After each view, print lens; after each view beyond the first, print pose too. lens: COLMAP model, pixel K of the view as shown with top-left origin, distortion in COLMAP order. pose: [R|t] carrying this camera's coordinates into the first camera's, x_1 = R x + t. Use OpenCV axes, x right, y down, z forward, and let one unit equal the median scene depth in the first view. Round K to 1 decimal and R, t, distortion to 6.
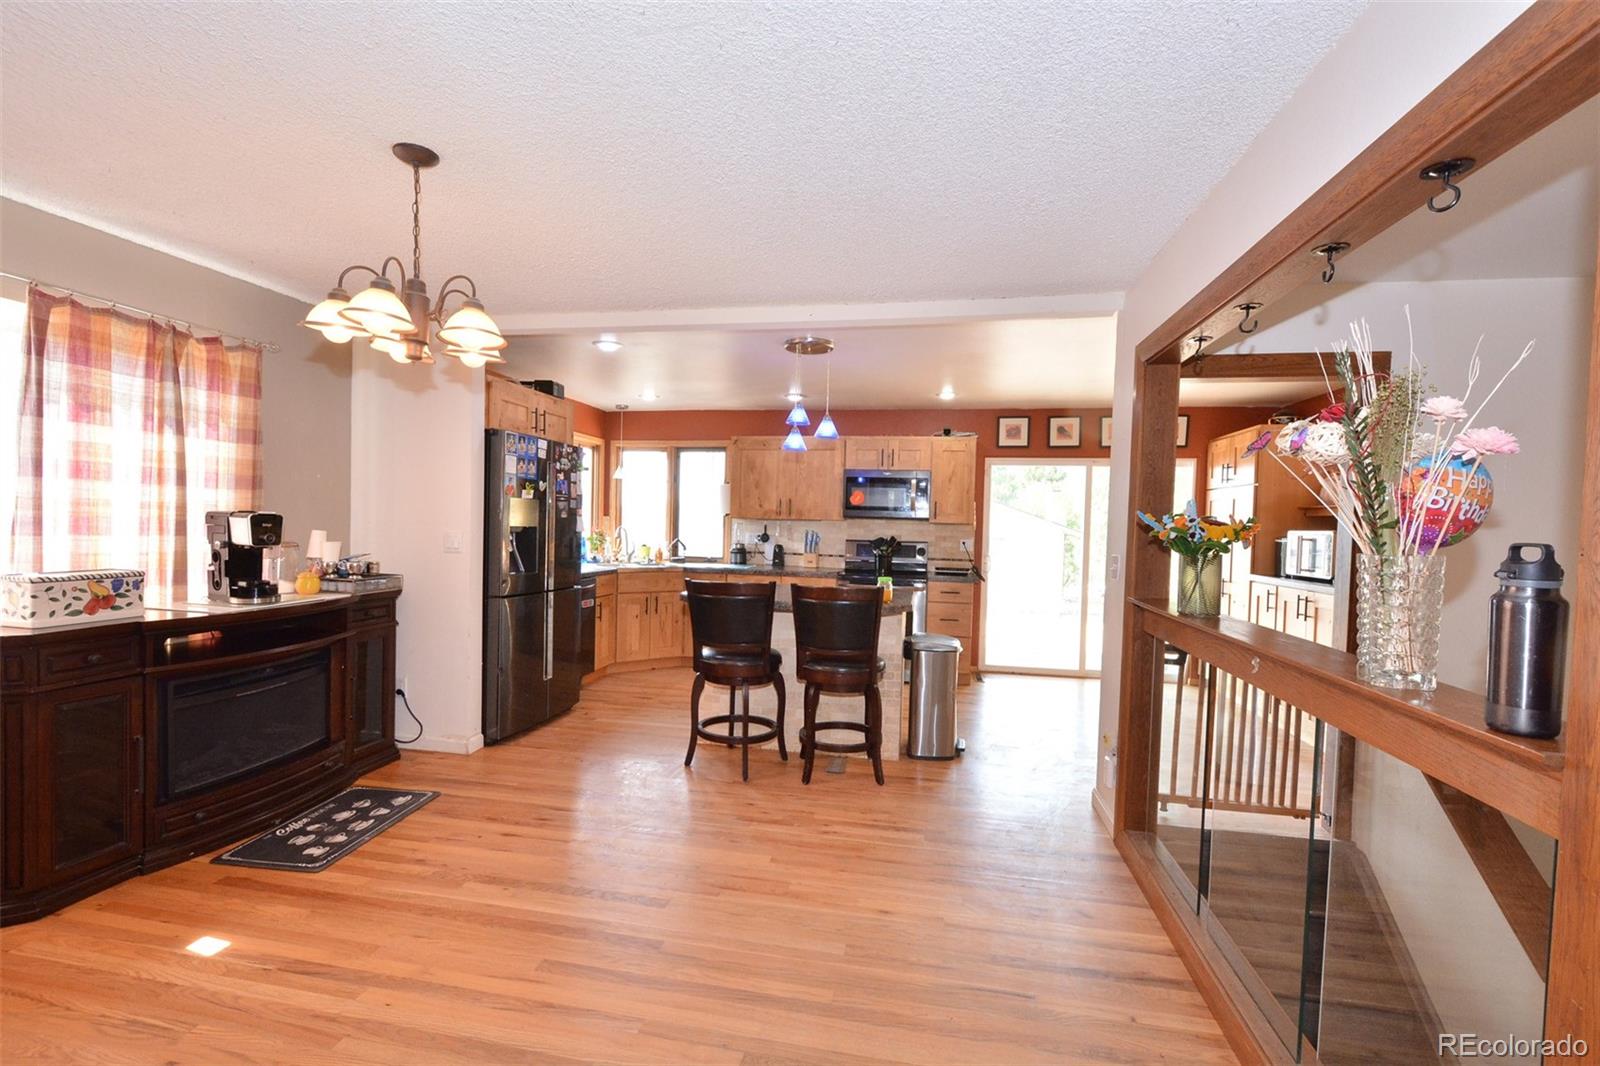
lens RADIAL K [[700.4, 0, 794.0], [0, 700.4, 546.0], [0, 0, 1]] dist [0.003517, -0.004681]
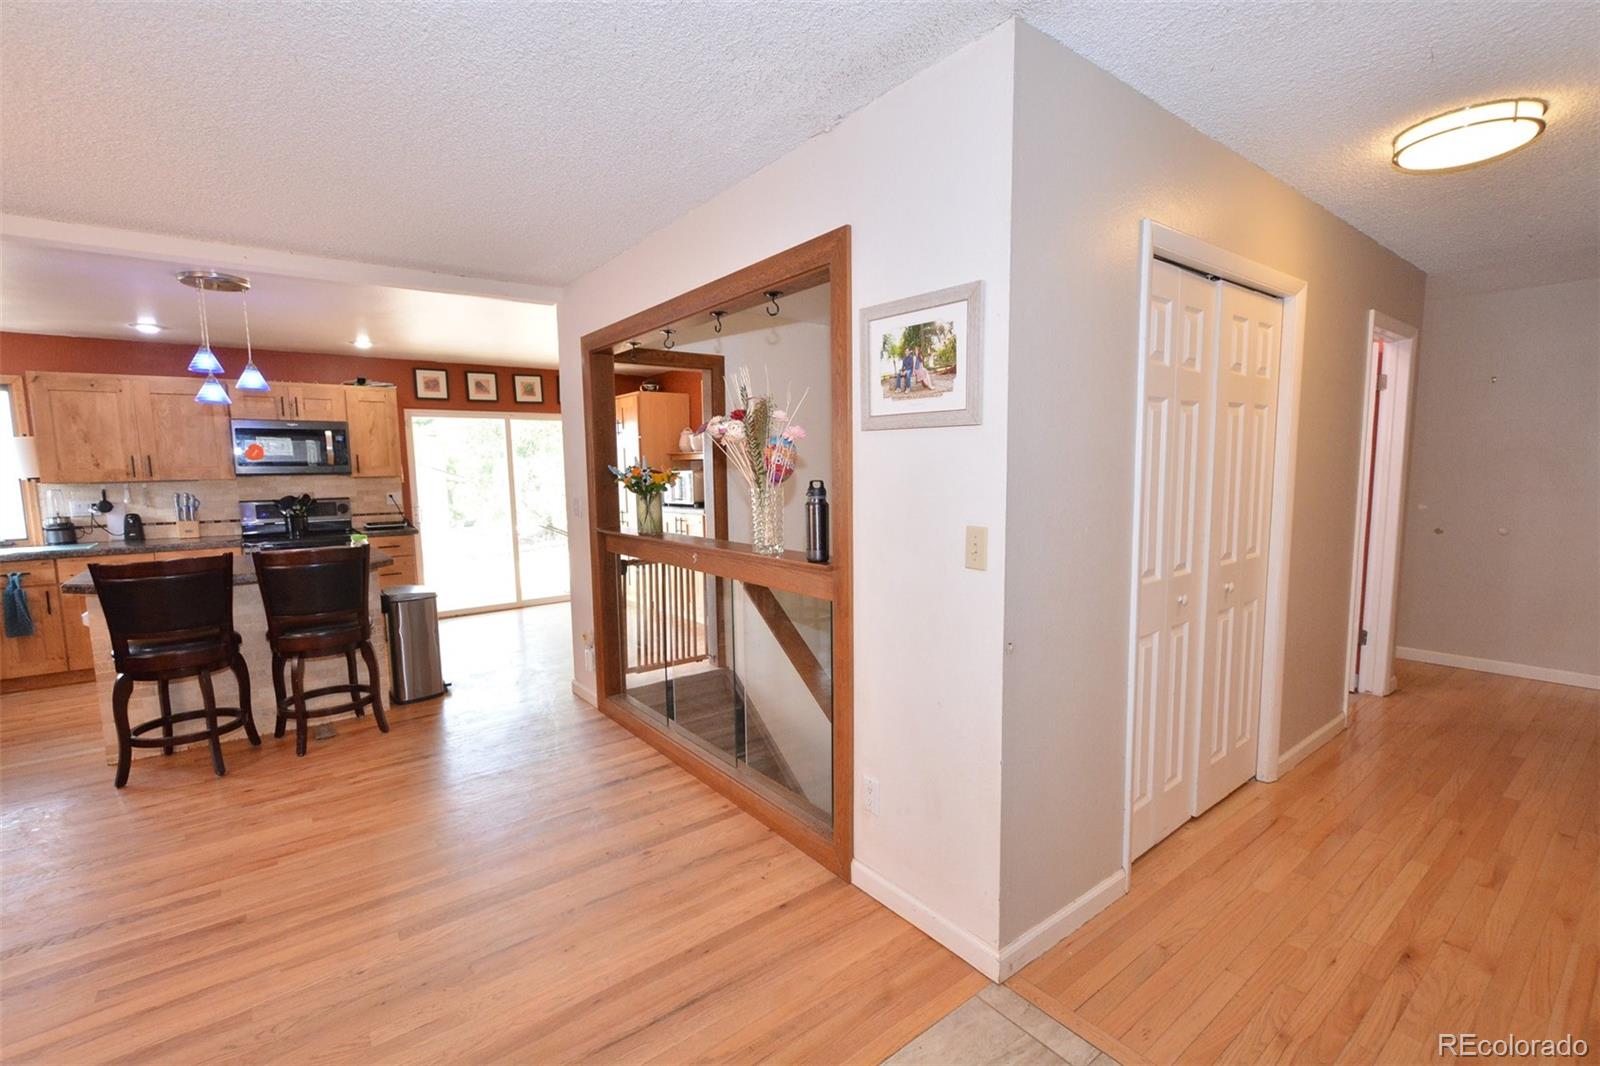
lens RADIAL K [[700.4, 0, 794.0], [0, 700.4, 546.0], [0, 0, 1]] dist [0.003517, -0.004681]
pose [[0.662182, -0.119215, 0.739799, -0.217374], [0.059164, 0.992499, 0.106980, -0.011588], [-0.747004, -0.027071, 0.664269, -0.146461]]
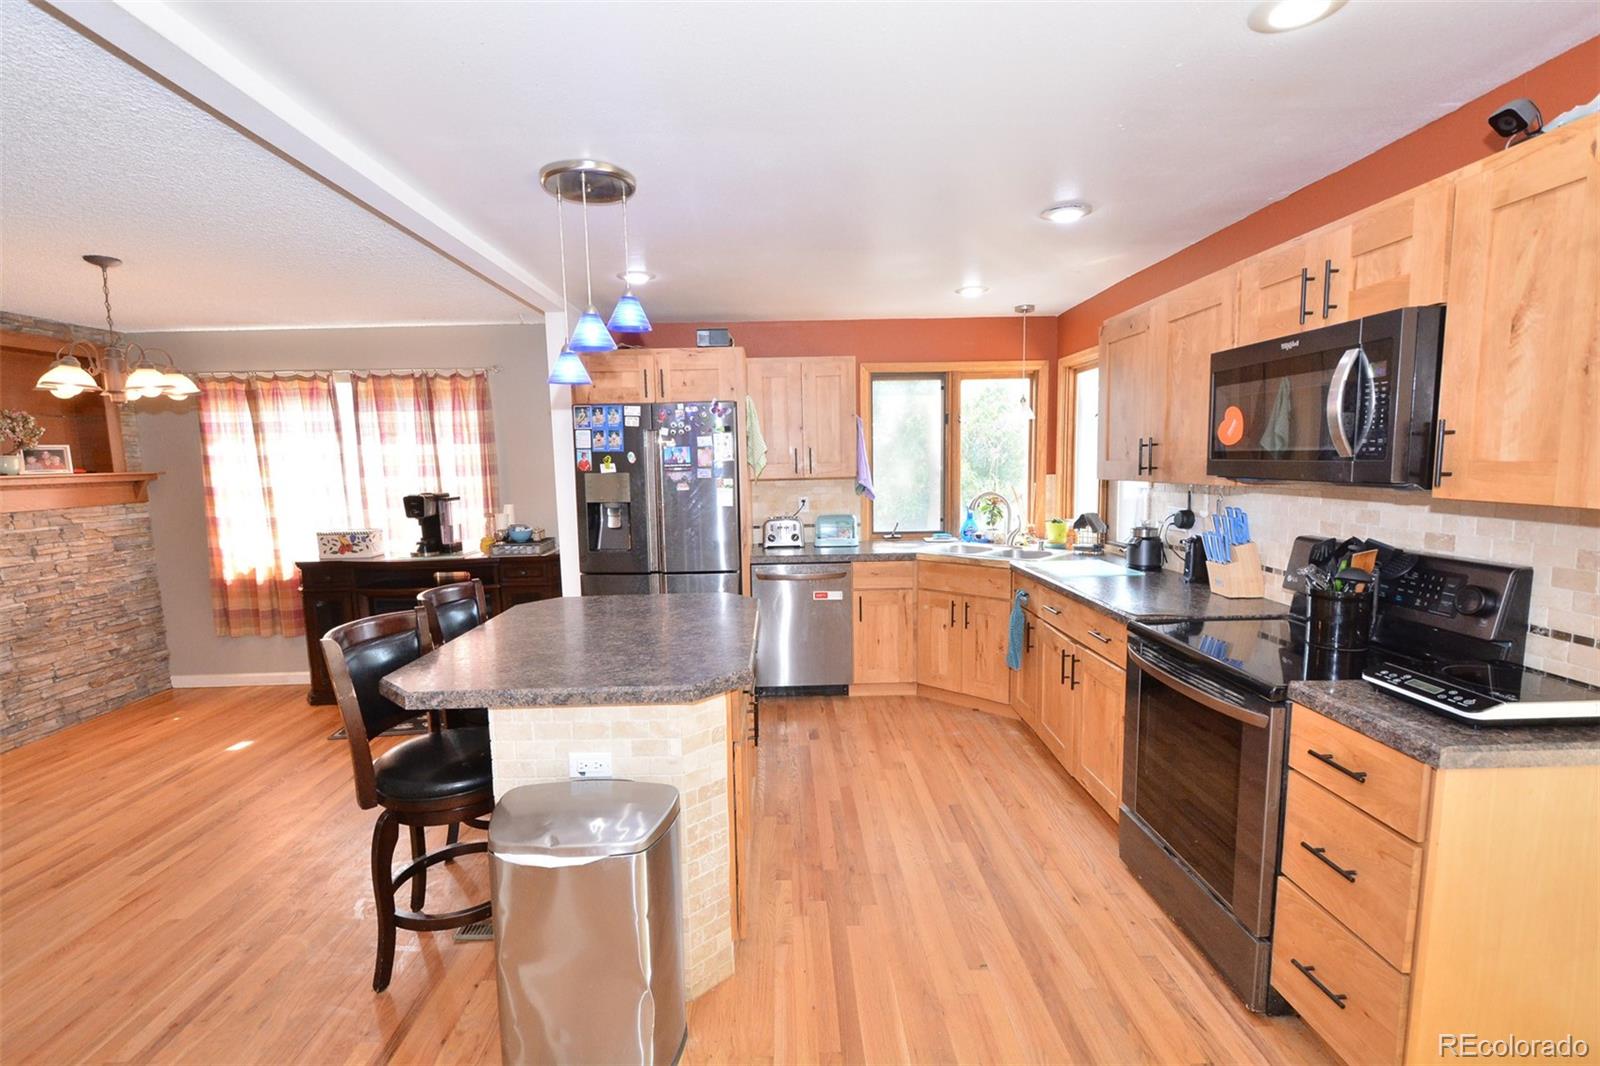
lens RADIAL K [[720.5, 0, 795.3], [0, 720.5, 543.2], [0, 0, 1]] dist [0.000605, -0.000465]
pose [[0.205888, 0.086008, -0.974789, 0.739104], [-0.006424, 0.996227, 0.086543, -0.069645], [0.978555, -0.011556, 0.205664, 1.236741]]
